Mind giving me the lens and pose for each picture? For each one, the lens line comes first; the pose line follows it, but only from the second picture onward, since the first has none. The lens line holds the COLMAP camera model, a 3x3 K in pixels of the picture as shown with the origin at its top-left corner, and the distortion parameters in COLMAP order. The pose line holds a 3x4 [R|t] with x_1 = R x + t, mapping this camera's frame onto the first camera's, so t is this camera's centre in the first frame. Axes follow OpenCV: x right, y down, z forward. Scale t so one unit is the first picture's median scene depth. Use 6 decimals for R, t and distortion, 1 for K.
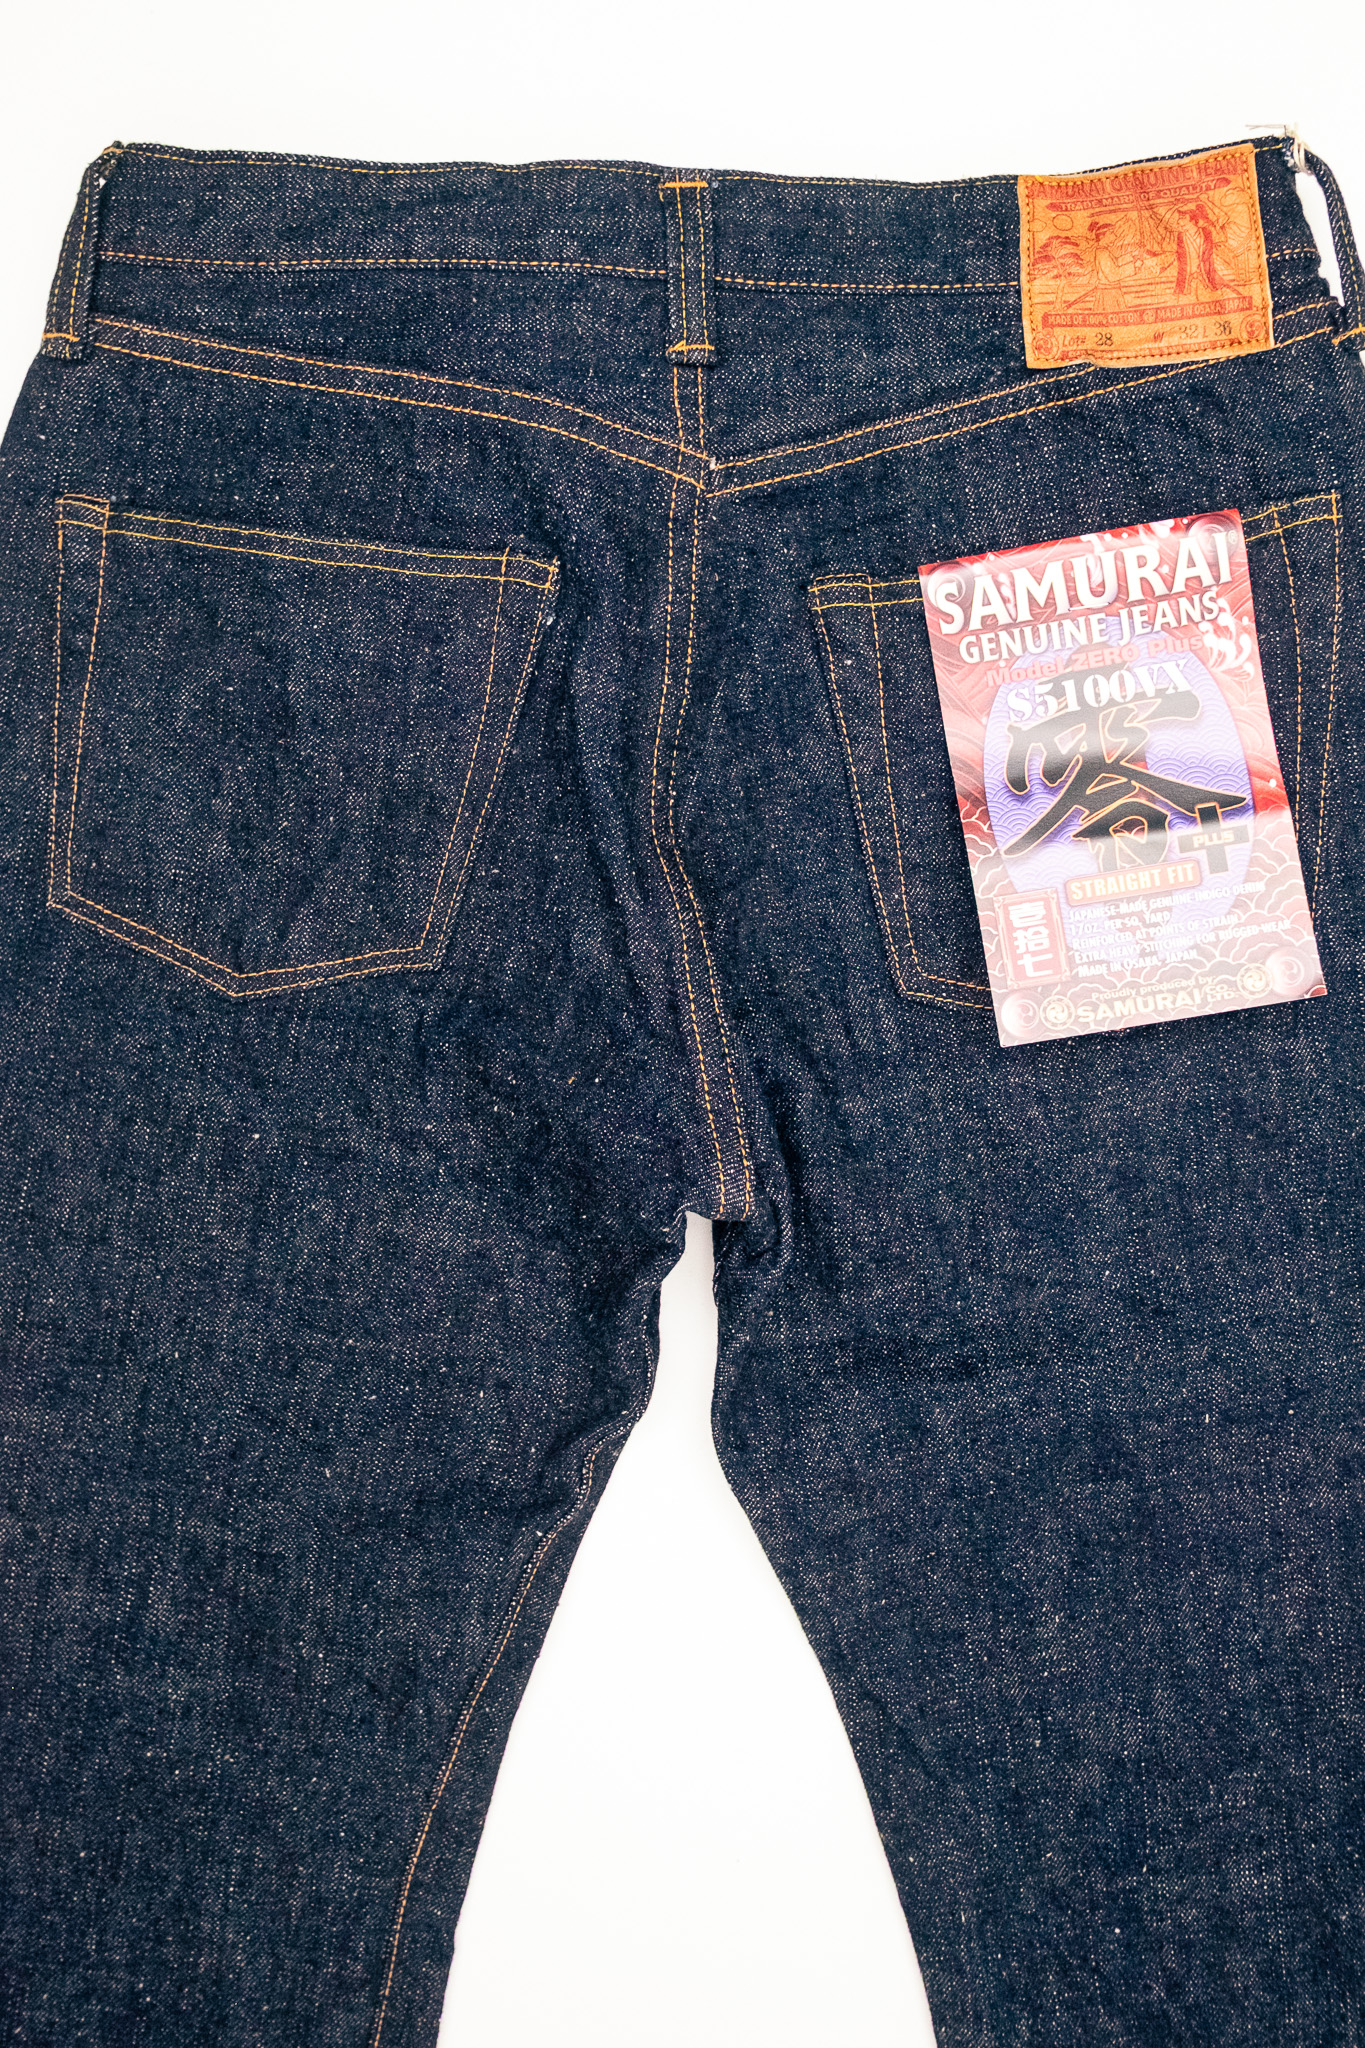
lens RADIAL K [[2017.1, 0, 707.7], [0, 2017.1, 969.1], [0, 0, 1]] dist [0.002151, 0.000000]
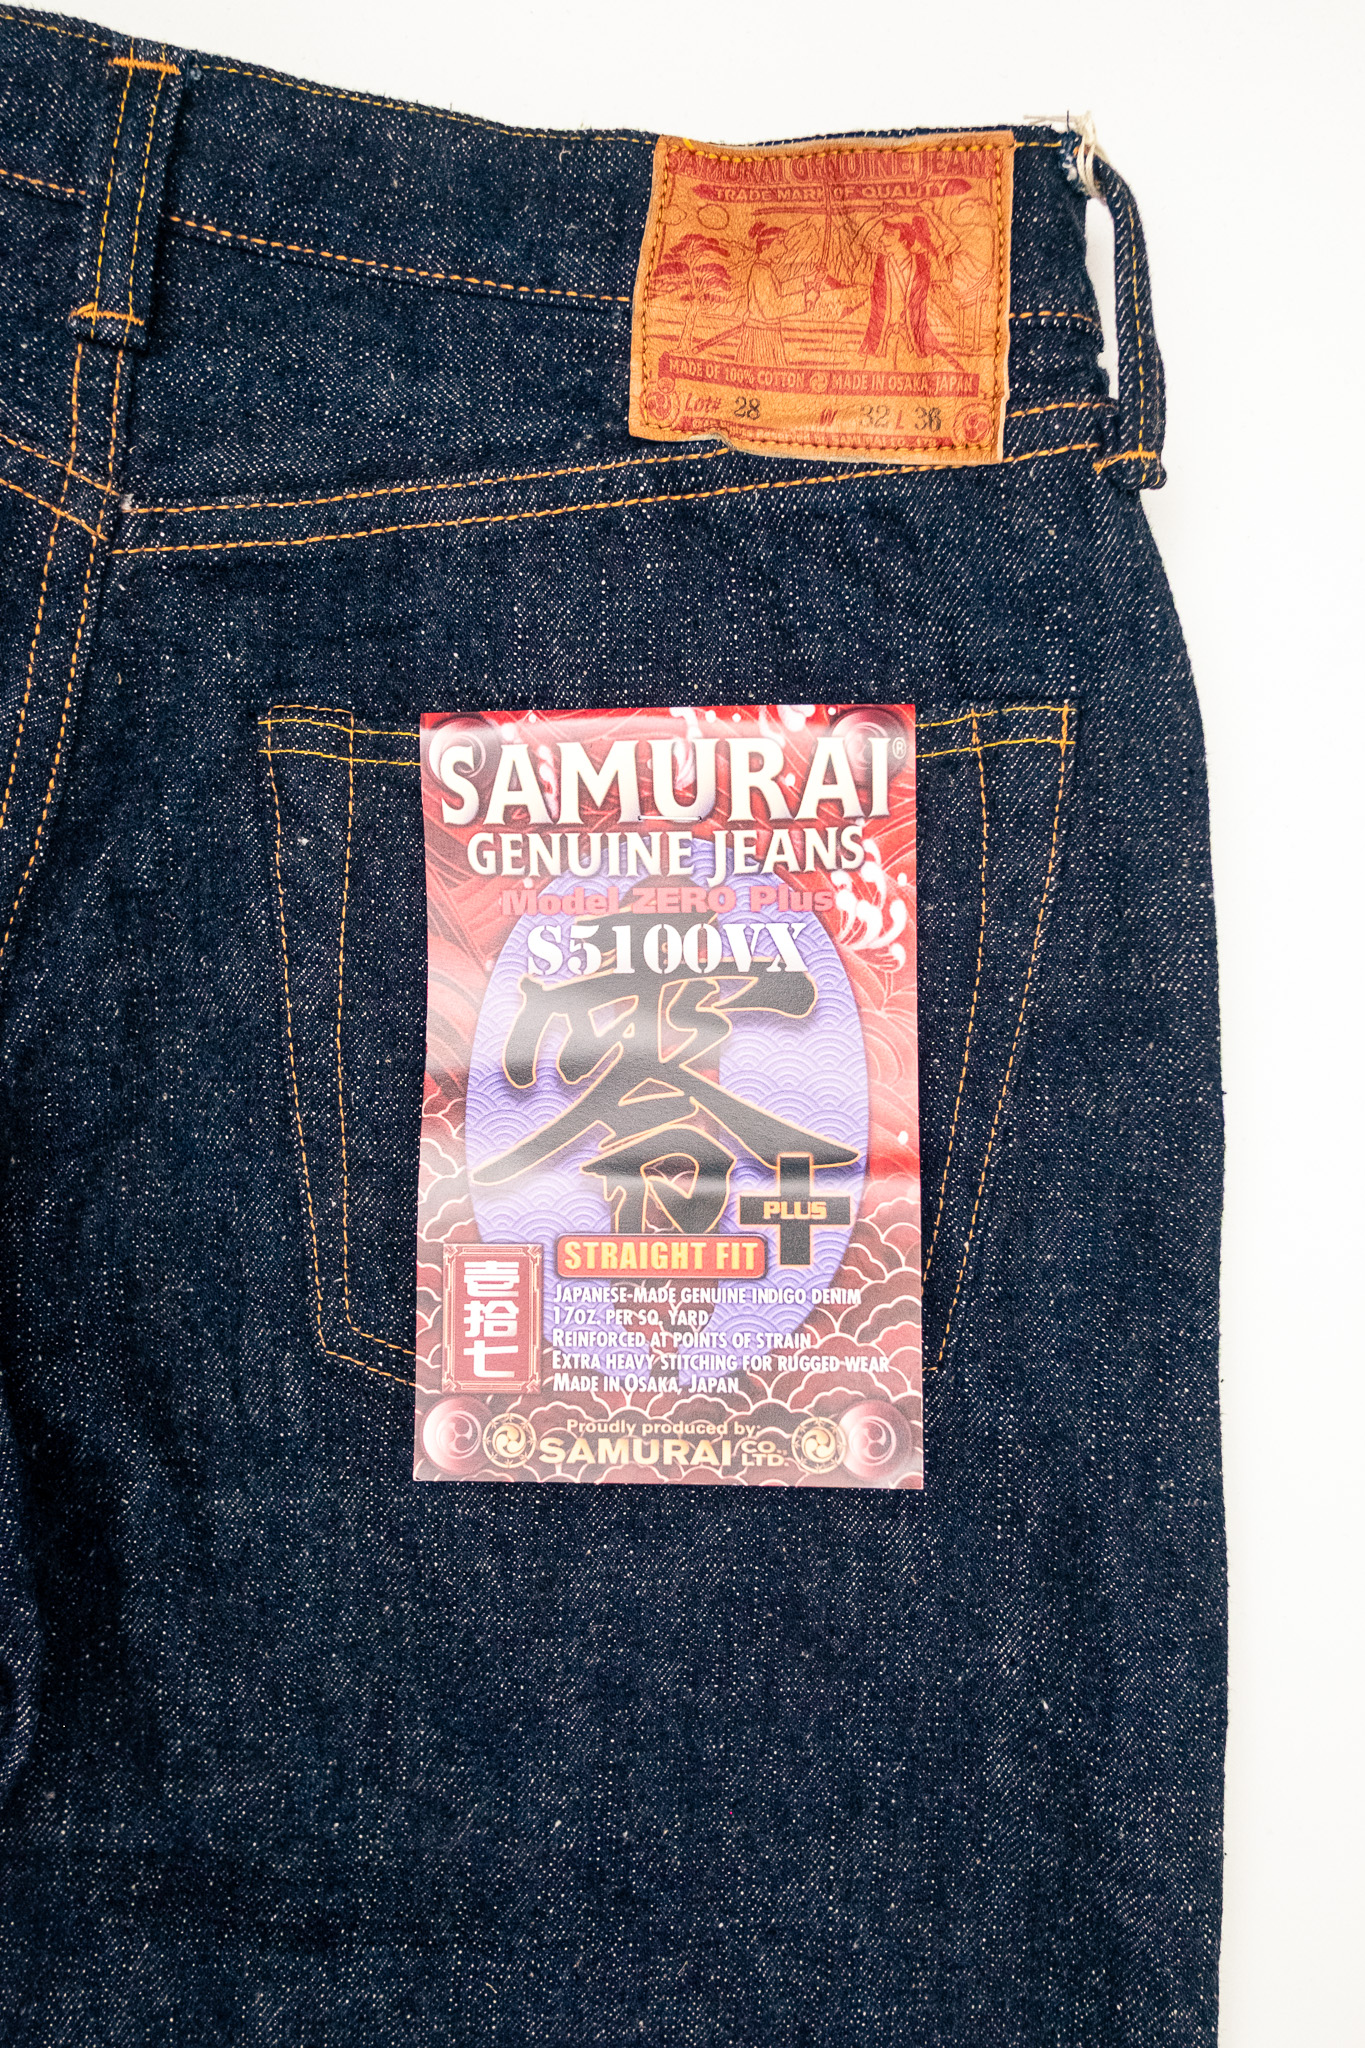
lens RADIAL K [[1880.4, 0, 697.3], [0, 1880.4, 1044.2], [0, 0, 1]] dist [0.002711, -0.009391]
pose [[0.986868, 0.161508, 0.002745, 0.208406], [-0.161478, 0.986836, -0.008876, -0.105091], [-0.004142, 0.008317, 0.999957, 0.403536]]
